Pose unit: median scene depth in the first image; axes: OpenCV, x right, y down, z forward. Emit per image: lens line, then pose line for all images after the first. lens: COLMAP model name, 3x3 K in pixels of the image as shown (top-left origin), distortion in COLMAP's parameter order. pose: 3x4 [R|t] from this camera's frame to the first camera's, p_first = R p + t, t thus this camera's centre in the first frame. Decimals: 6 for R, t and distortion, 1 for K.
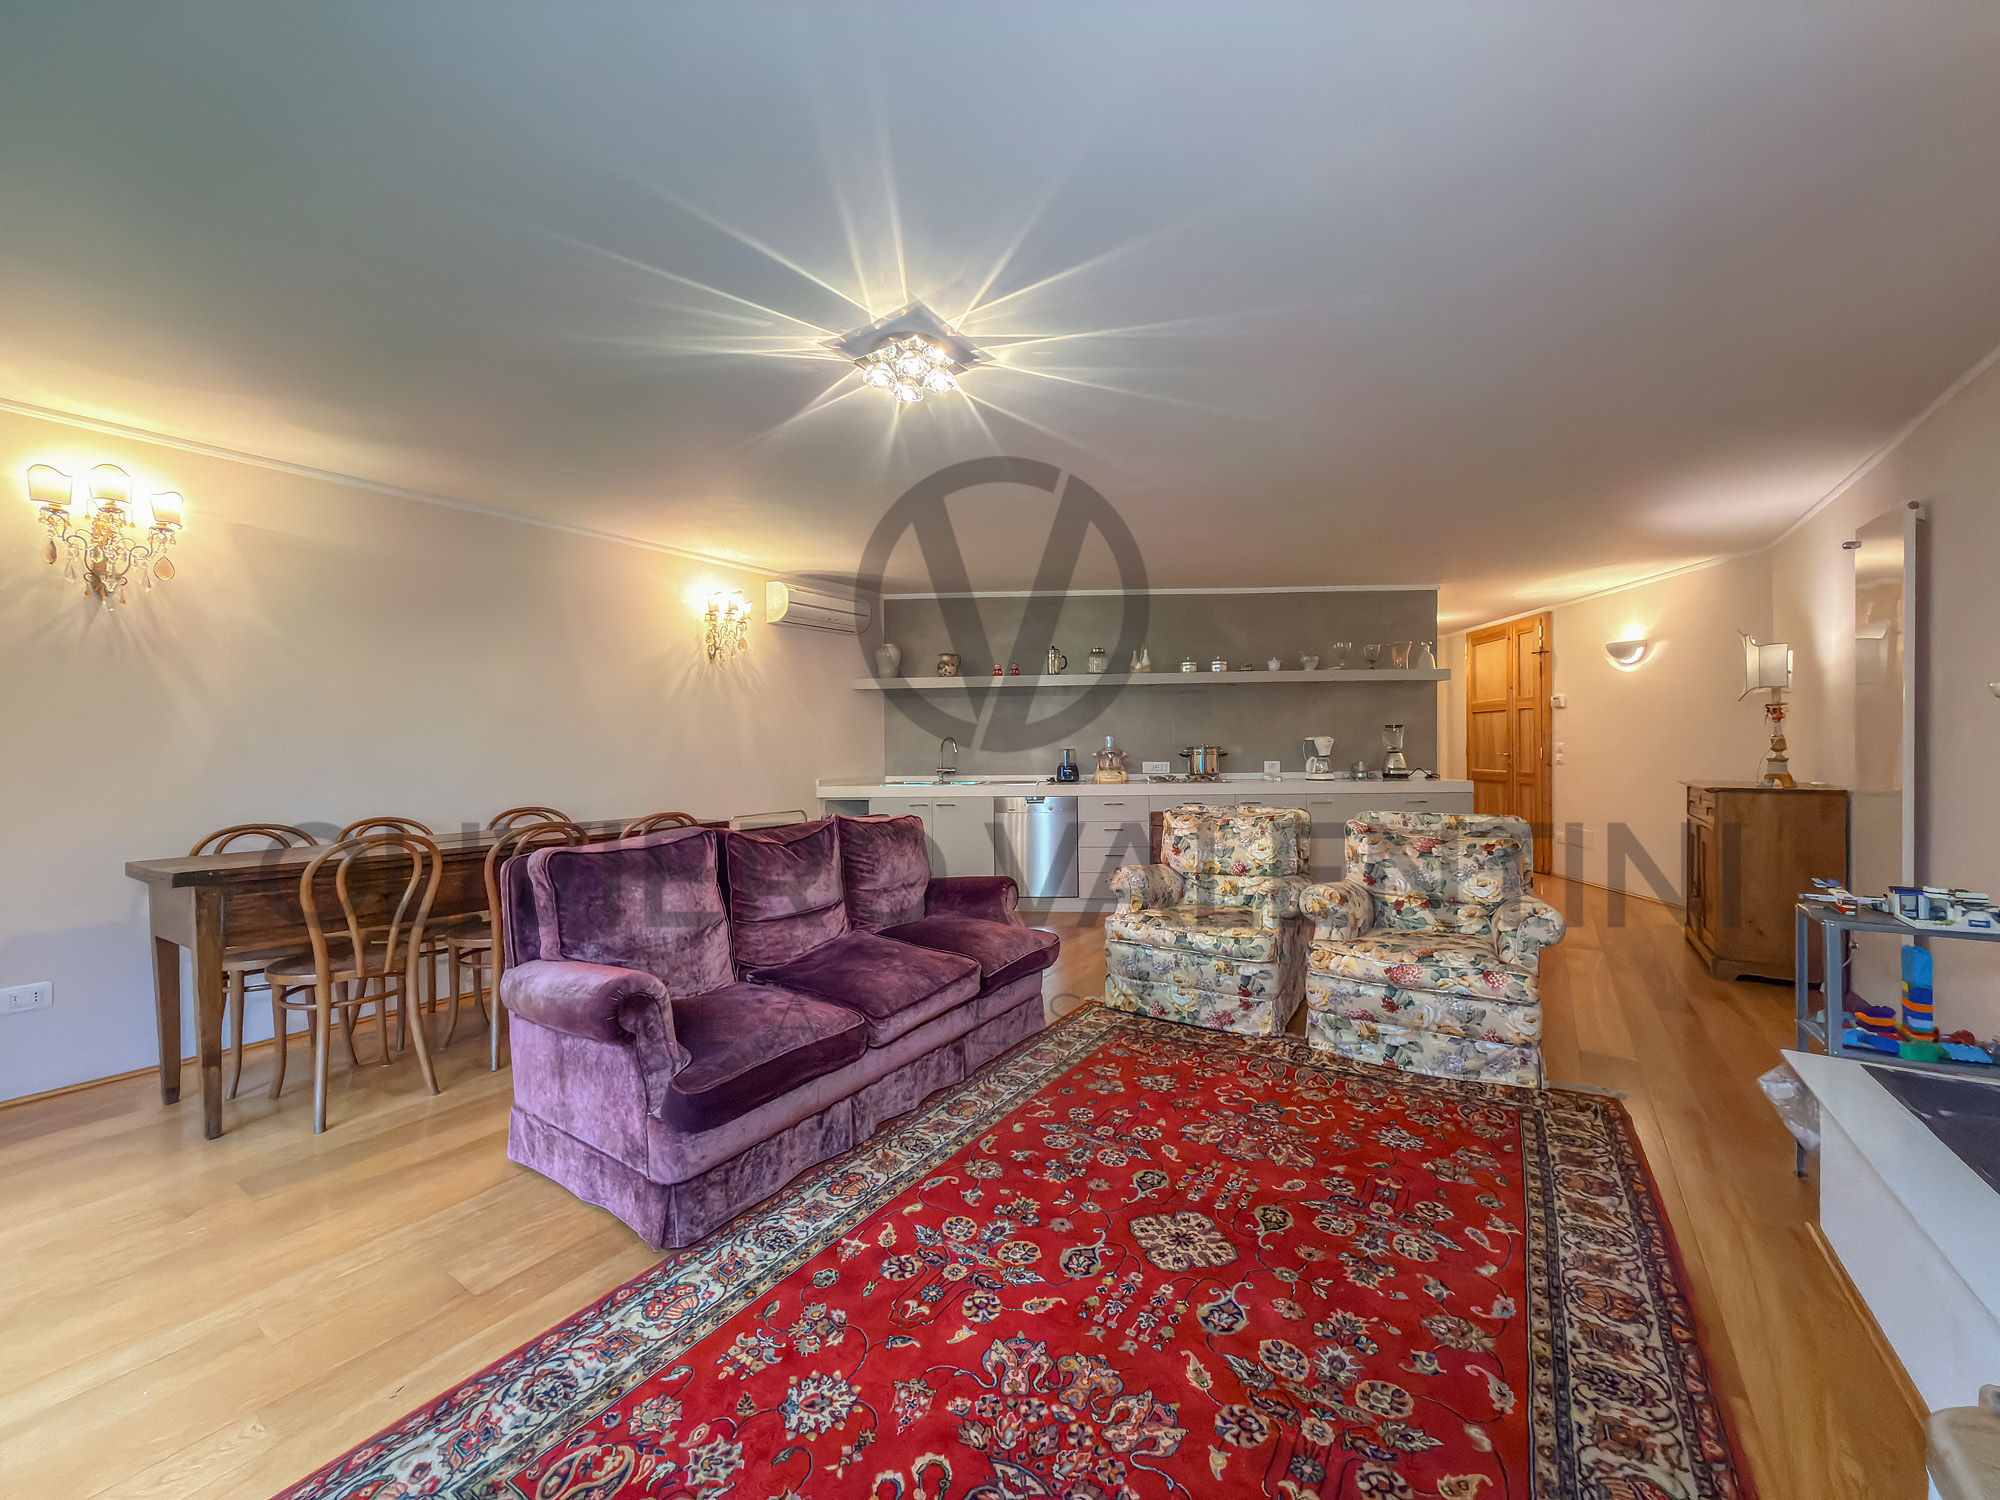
lens RADIAL K [[799.0, 0, 993.3], [0, 799.0, 746.0], [0, 0, 1]] dist [0.000065, -0.000149]
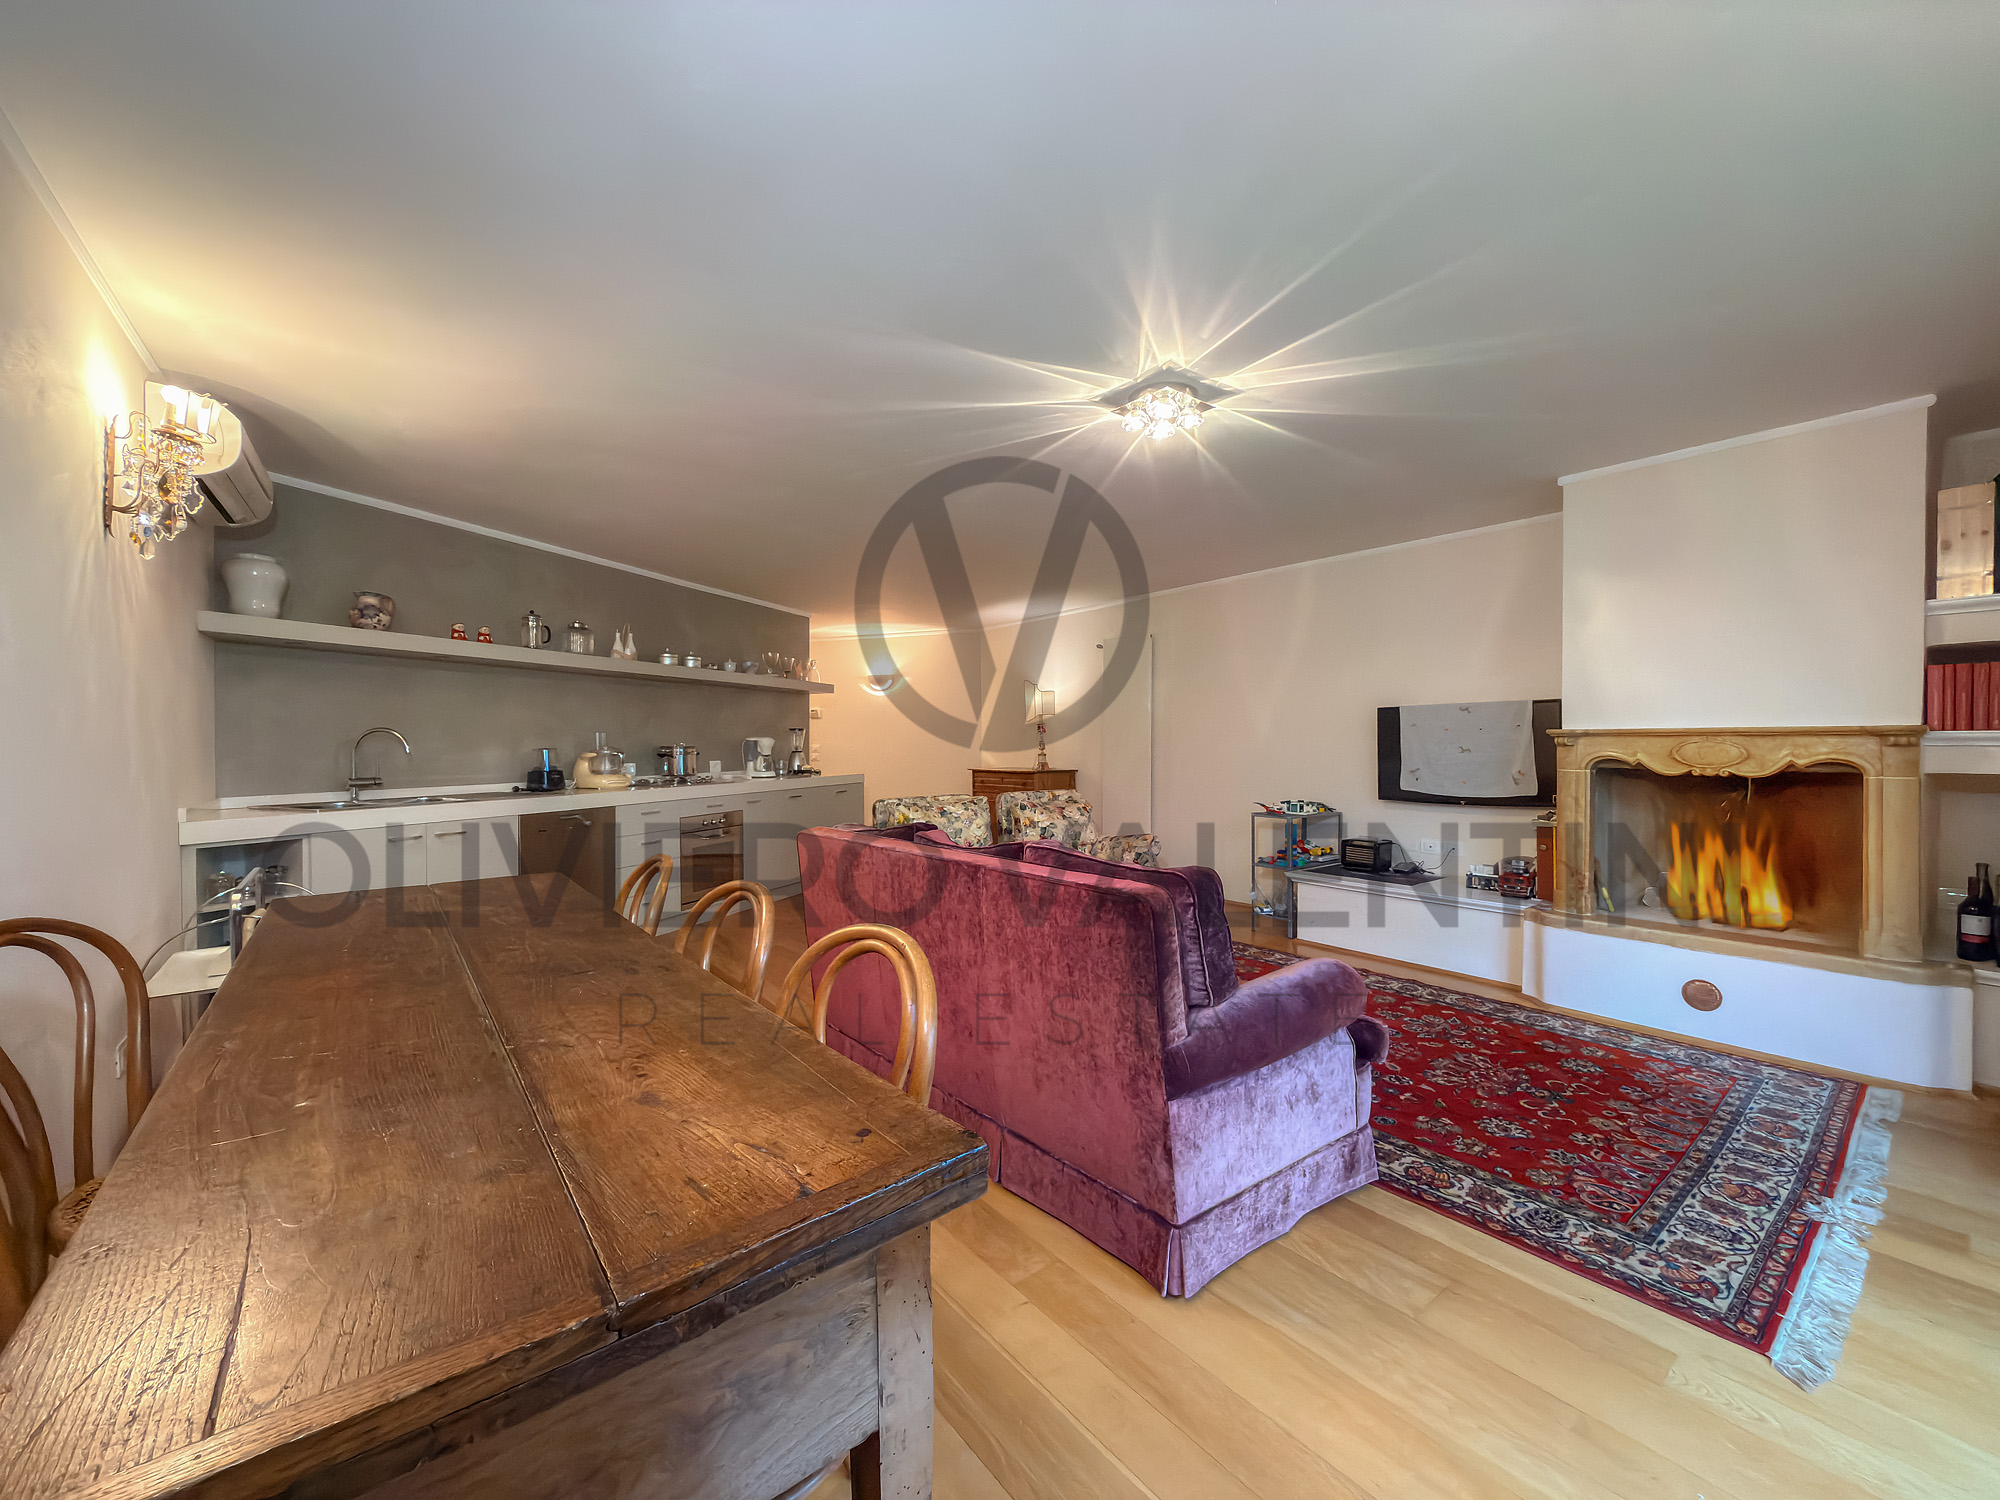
lens RADIAL K [[799.0, 0, 1002.3], [0, 799.0, 748.5], [0, 0, 1]] dist [0.000065, -0.000149]
pose [[0.304111, 0.003922, 0.952628, -1.459416], [-0.002906, 0.999991, -0.003190, 0.014885], [-0.952632, -0.001798, 0.304120, 1.009290]]
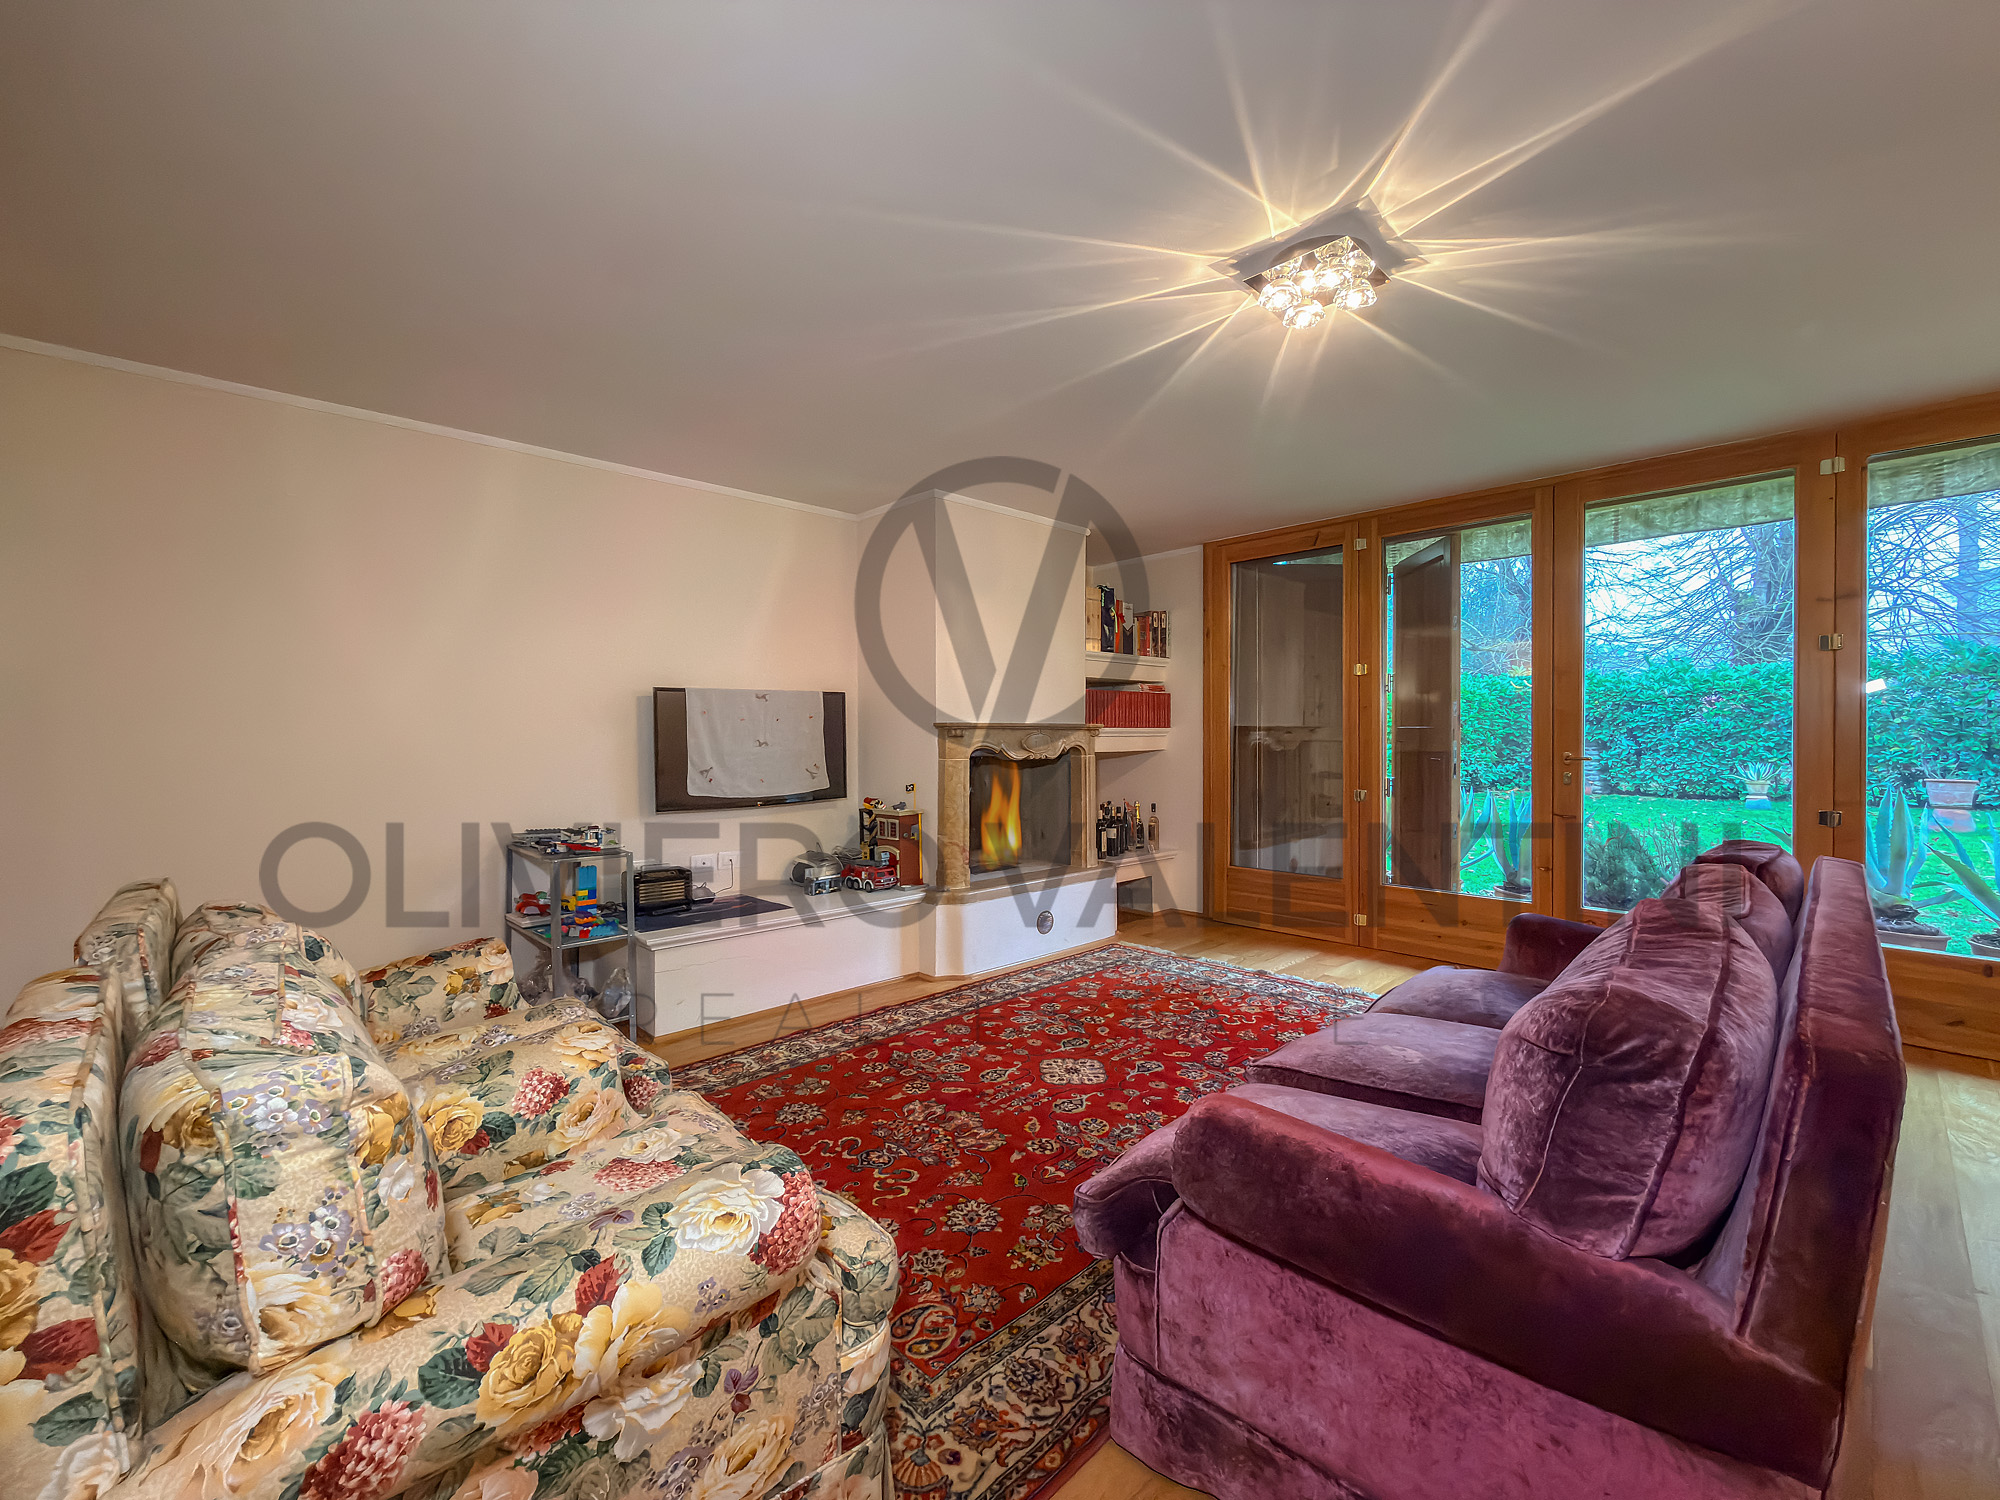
lens RADIAL K [[799.0, 0, 997.2], [0, 799.0, 751.3], [0, 0, 1]] dist [0.000065, -0.000149]
pose [[-0.973045, 0.006552, 0.230524, 0.032388], [0.012370, 0.999640, 0.023804, -0.011190], [-0.230285, 0.026014, -0.972775, 2.199817]]
